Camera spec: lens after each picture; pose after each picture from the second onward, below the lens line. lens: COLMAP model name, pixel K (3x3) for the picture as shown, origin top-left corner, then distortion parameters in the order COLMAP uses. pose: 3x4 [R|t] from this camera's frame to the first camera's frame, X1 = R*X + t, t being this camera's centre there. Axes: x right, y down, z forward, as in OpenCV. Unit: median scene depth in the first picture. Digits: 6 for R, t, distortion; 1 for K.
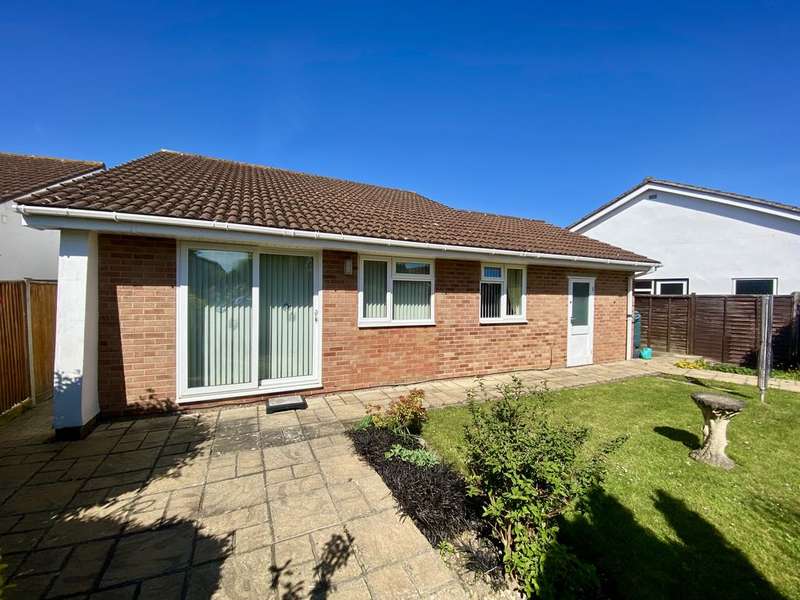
lens RADIAL K [[323.5, 0, 398.6], [0, 323.5, 298.6], [0, 0, 1]] dist [0.027420, -0.025368]
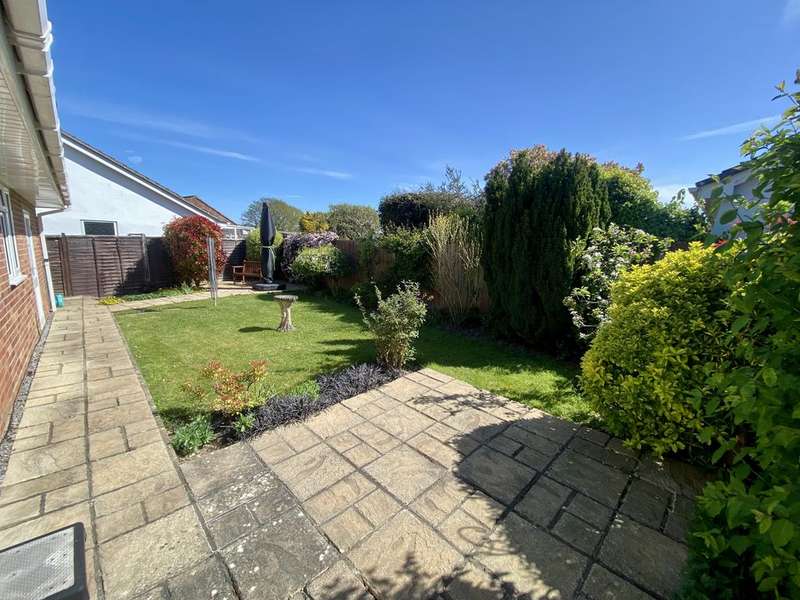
lens RADIAL K [[323.5, 0, 398.6], [0, 323.5, 298.6], [0, 0, 1]] dist [0.027420, -0.025368]
pose [[-0.339879, -0.171189, 0.924757, -1.207770], [-0.011331, 0.983968, 0.177986, -0.026814], [-0.940401, 0.050015, -0.336370, 1.256809]]
